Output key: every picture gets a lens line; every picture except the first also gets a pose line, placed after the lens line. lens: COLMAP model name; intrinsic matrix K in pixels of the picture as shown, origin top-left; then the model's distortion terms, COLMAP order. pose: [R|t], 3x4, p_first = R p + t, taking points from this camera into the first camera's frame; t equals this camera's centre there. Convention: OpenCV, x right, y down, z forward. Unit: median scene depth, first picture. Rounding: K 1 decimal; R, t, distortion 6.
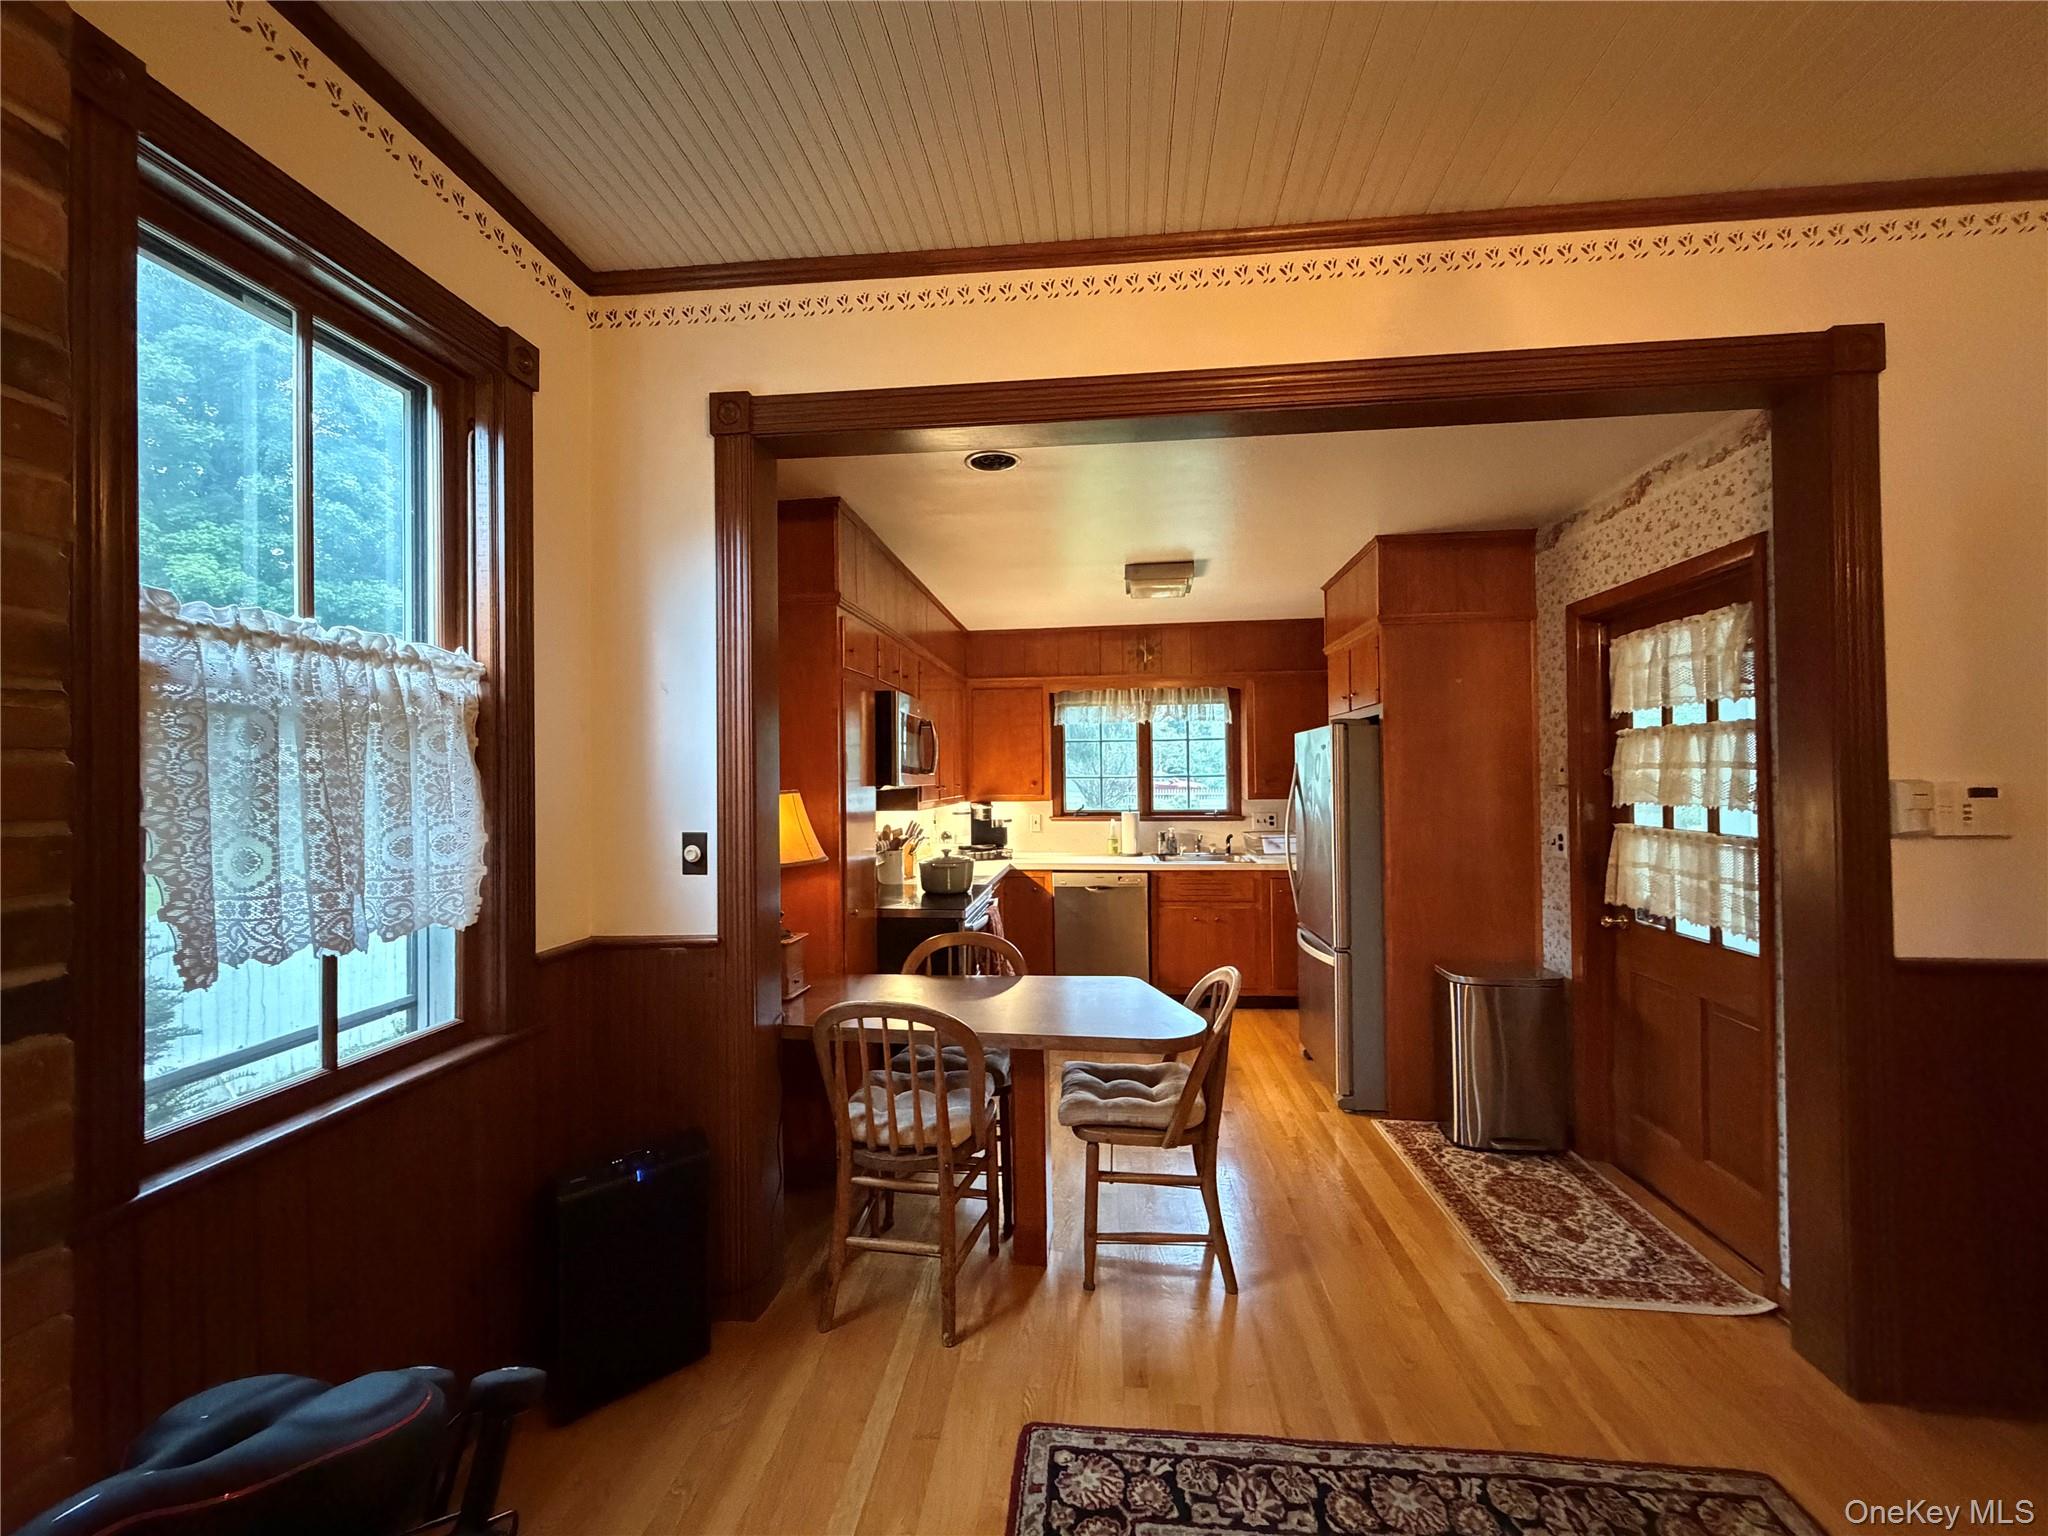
lens RADIAL K [[816.6, 0, 1024.4], [0, 816.6, 768.9], [0, 0, 1]] dist [-0.000055, -0.000107]
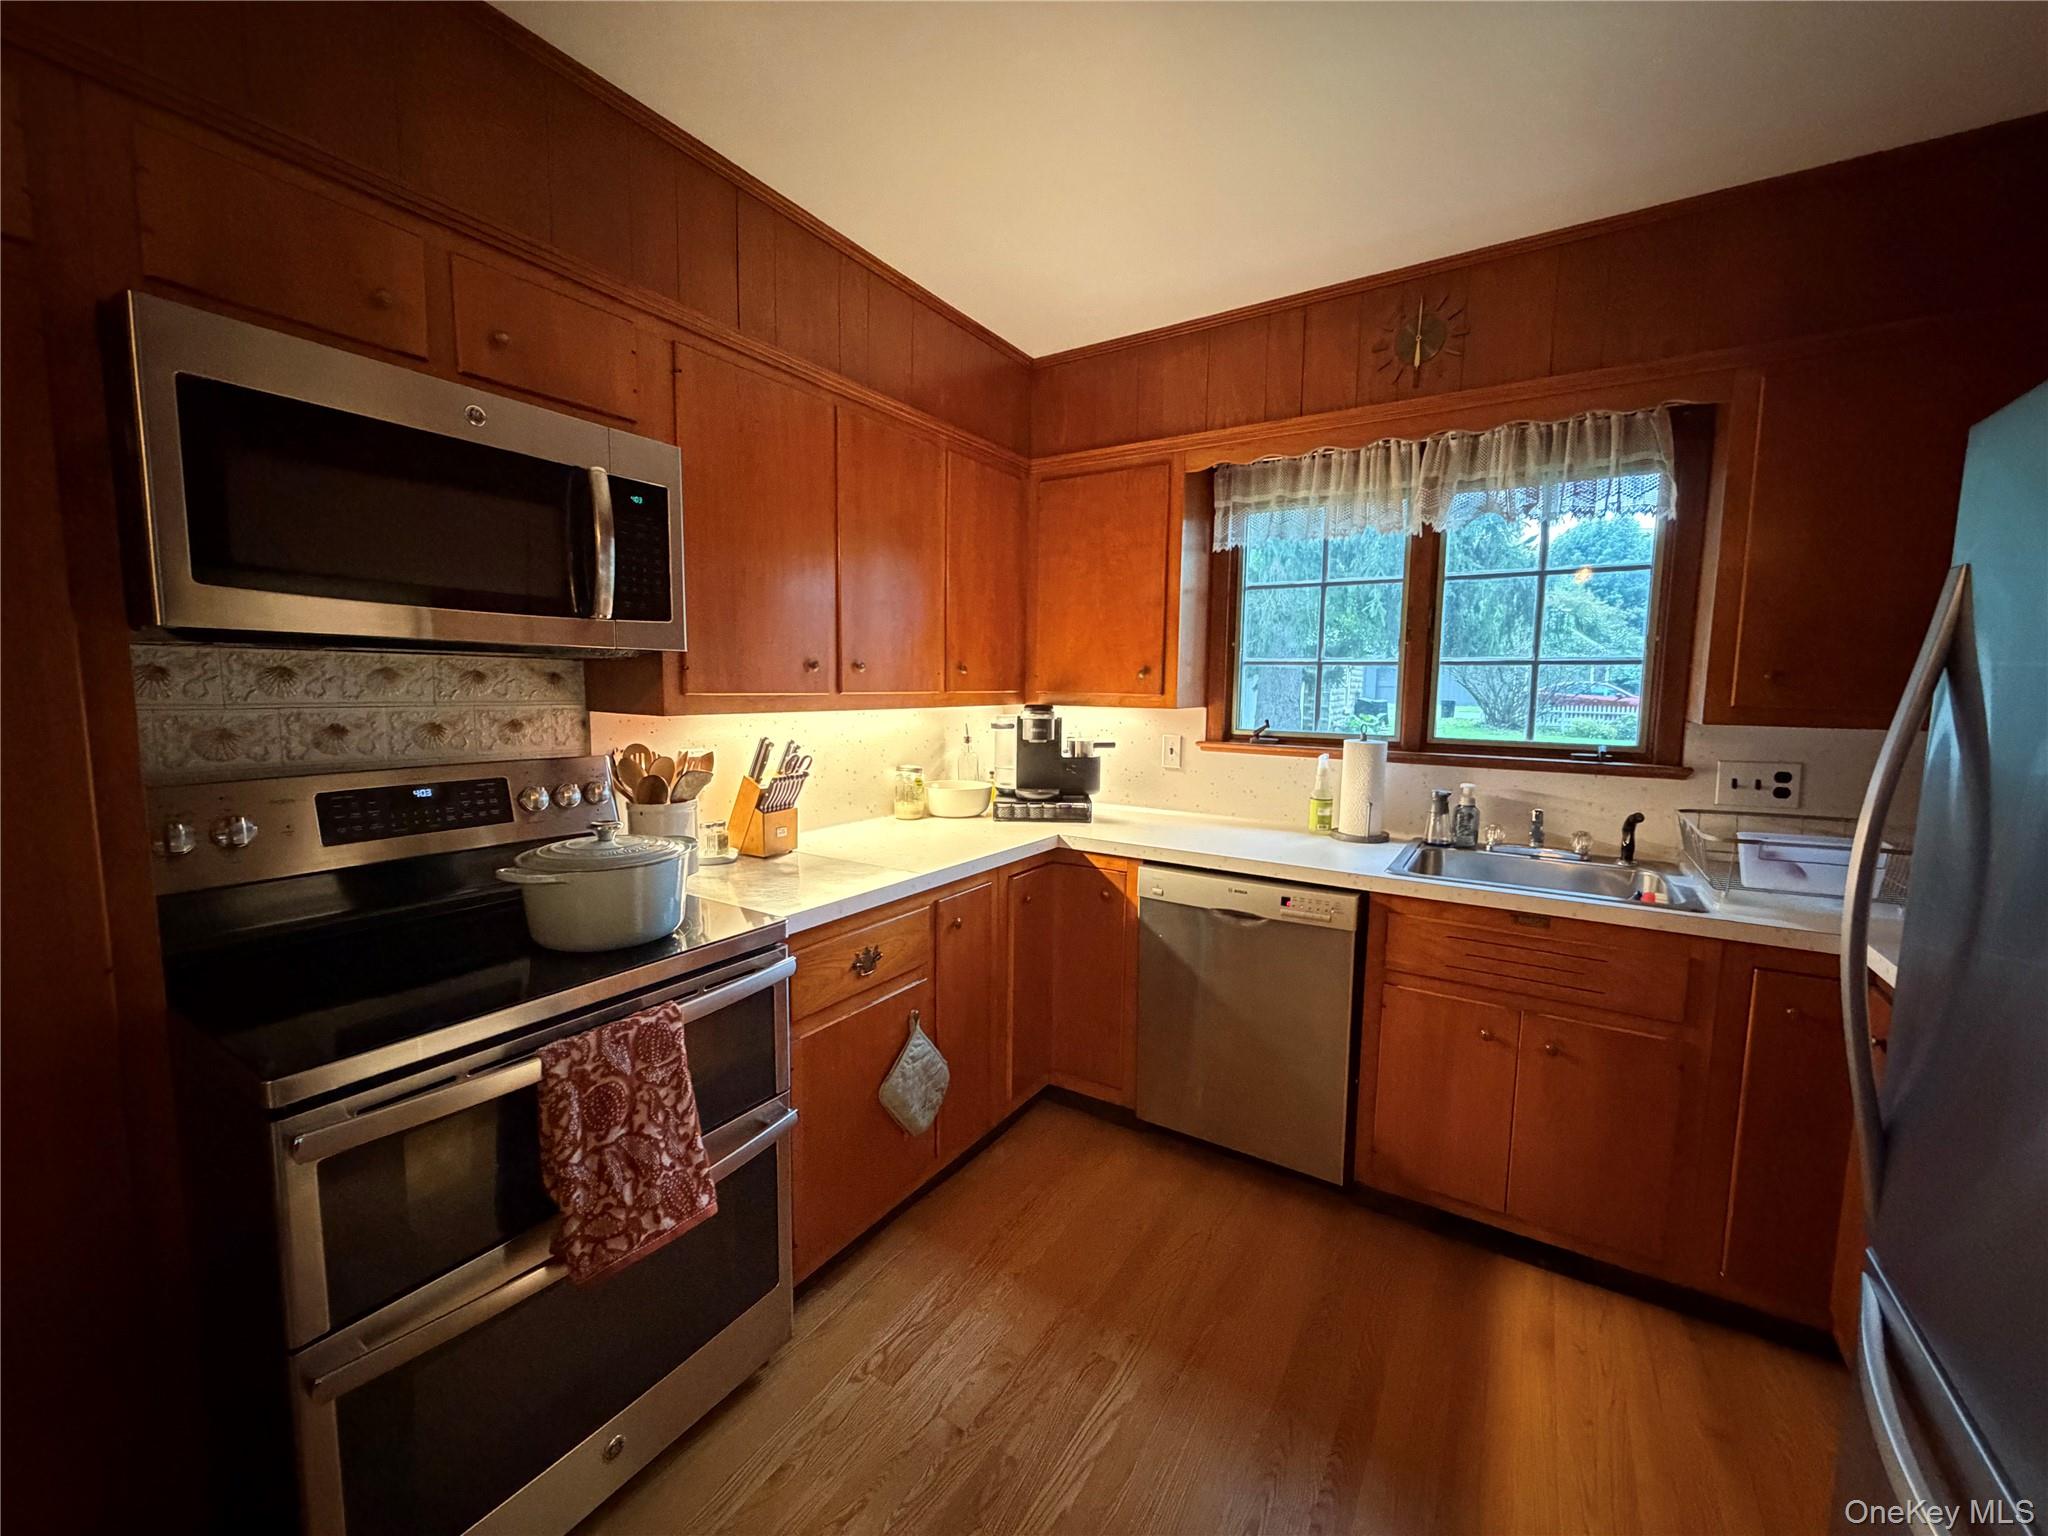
lens RADIAL K [[816.6, 0, 1022.9], [0, 816.6, 768.0], [0, 0, 1]] dist [-0.000055, -0.000107]
pose [[0.897244, 0.069109, -0.436094, 0.173297], [-0.018294, 0.992646, 0.119667, 0.020132], [0.441157, -0.099392, 0.891909, 0.579528]]
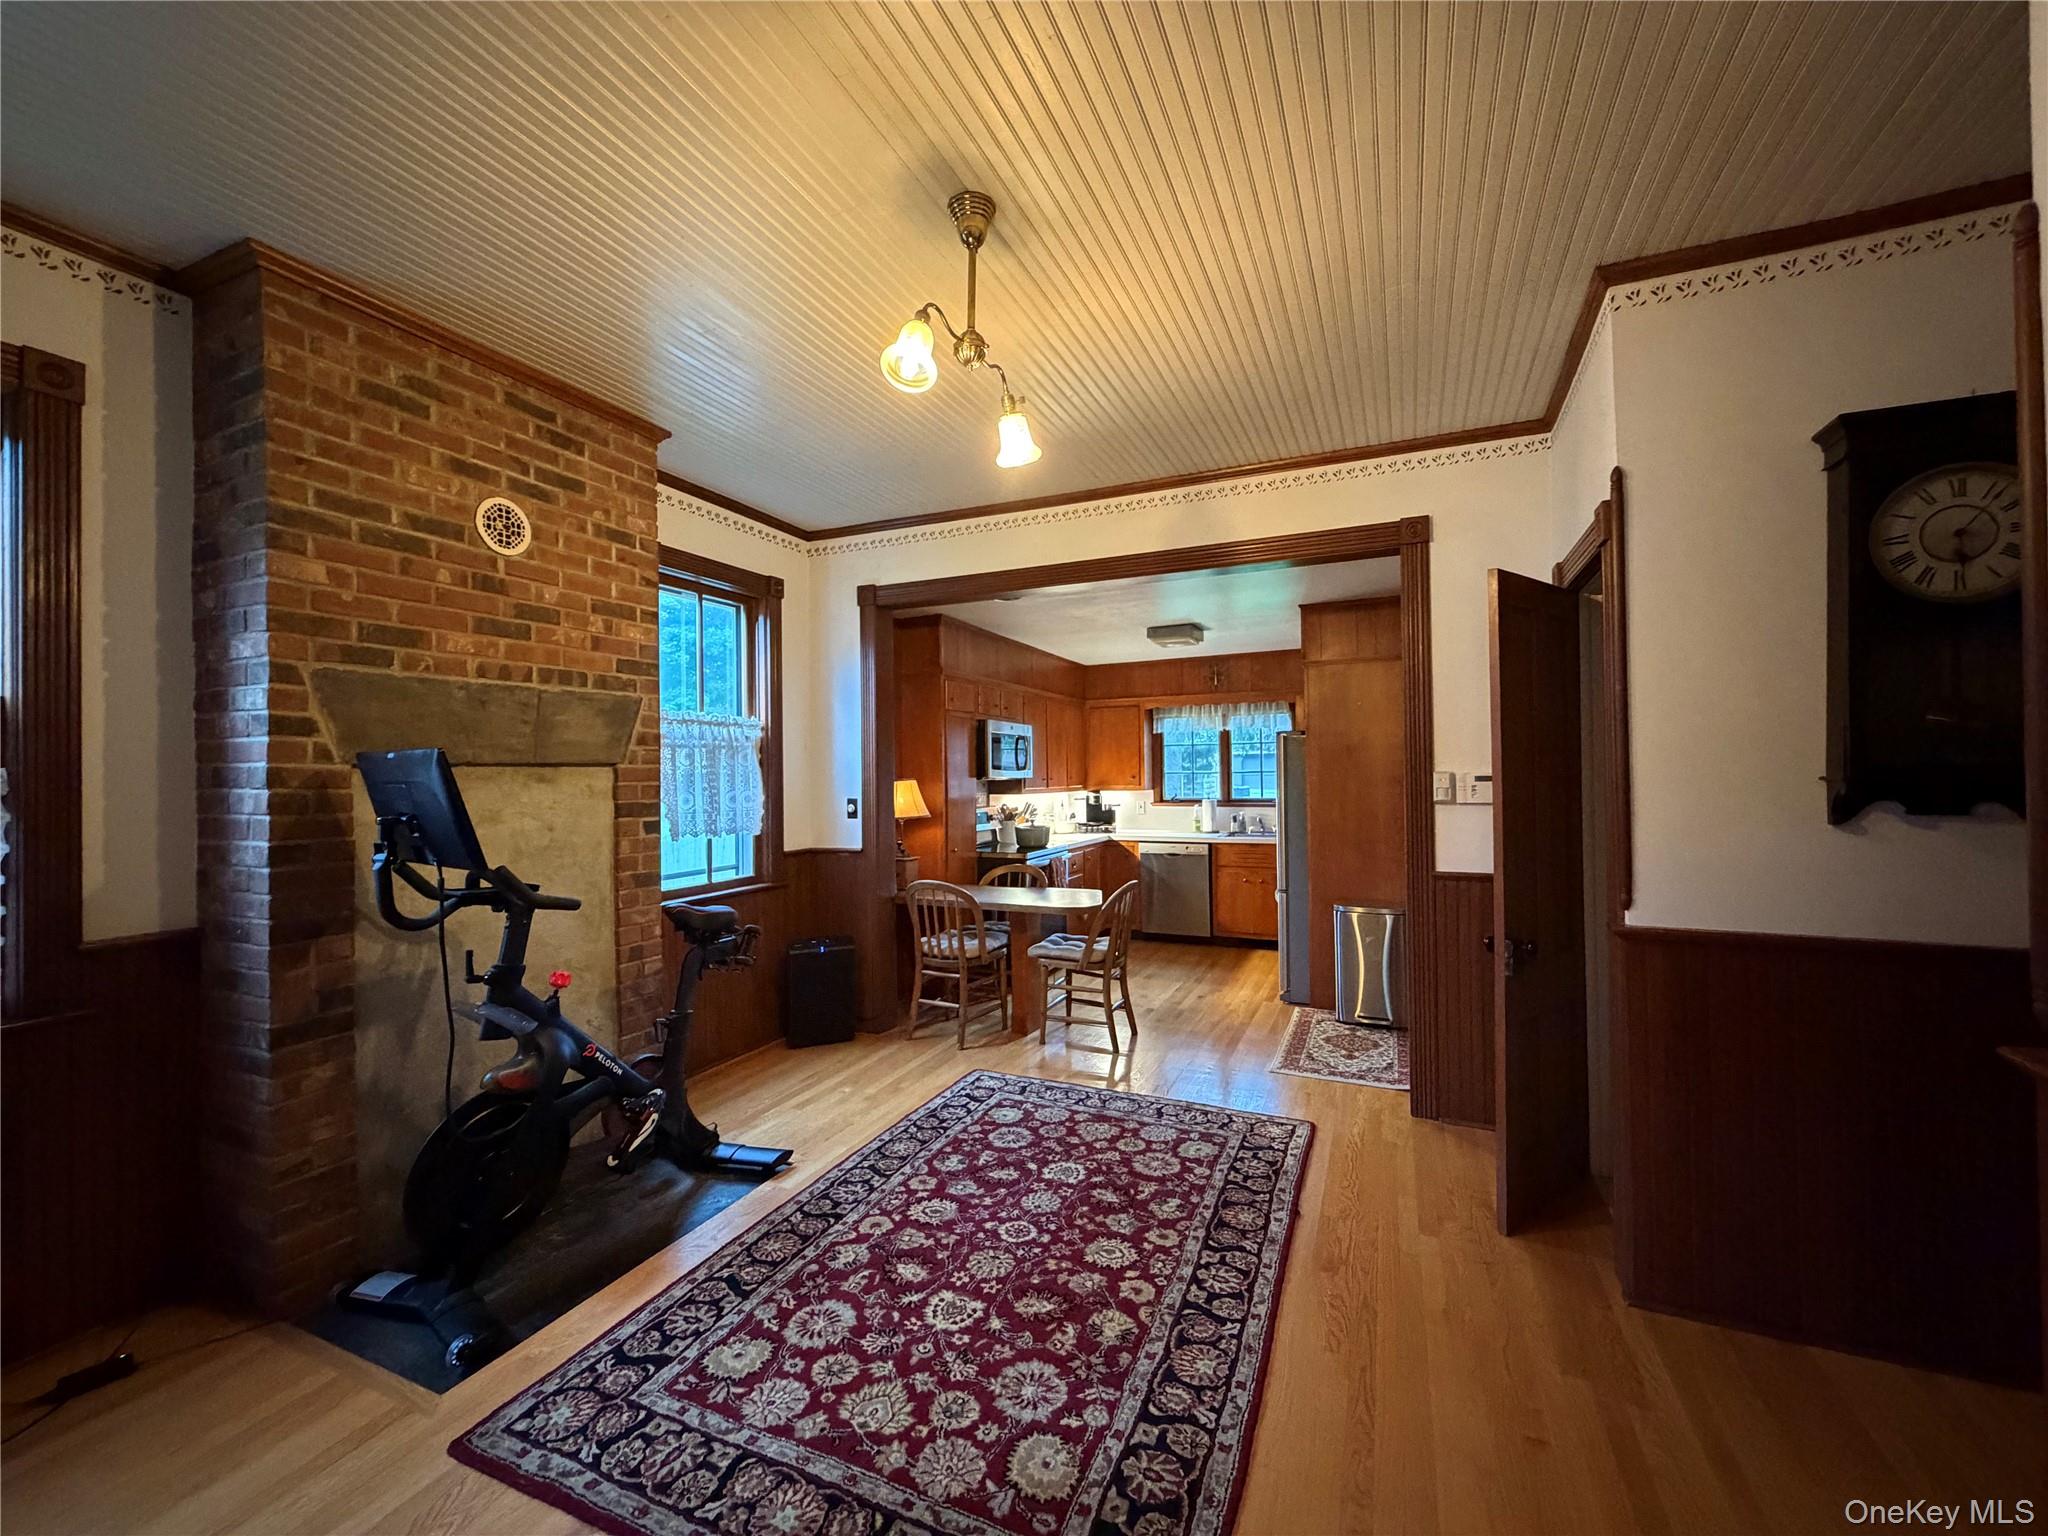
lens RADIAL K [[816.6, 0, 1021.7], [0, 816.6, 770.6], [0, 0, 1]] dist [-0.000055, -0.000107]
pose [[0.949320, -0.002673, -0.314300, 0.280184], [0.004451, 0.999978, 0.004939, -0.000371], [0.314280, -0.006087, 0.949311, -0.355215]]
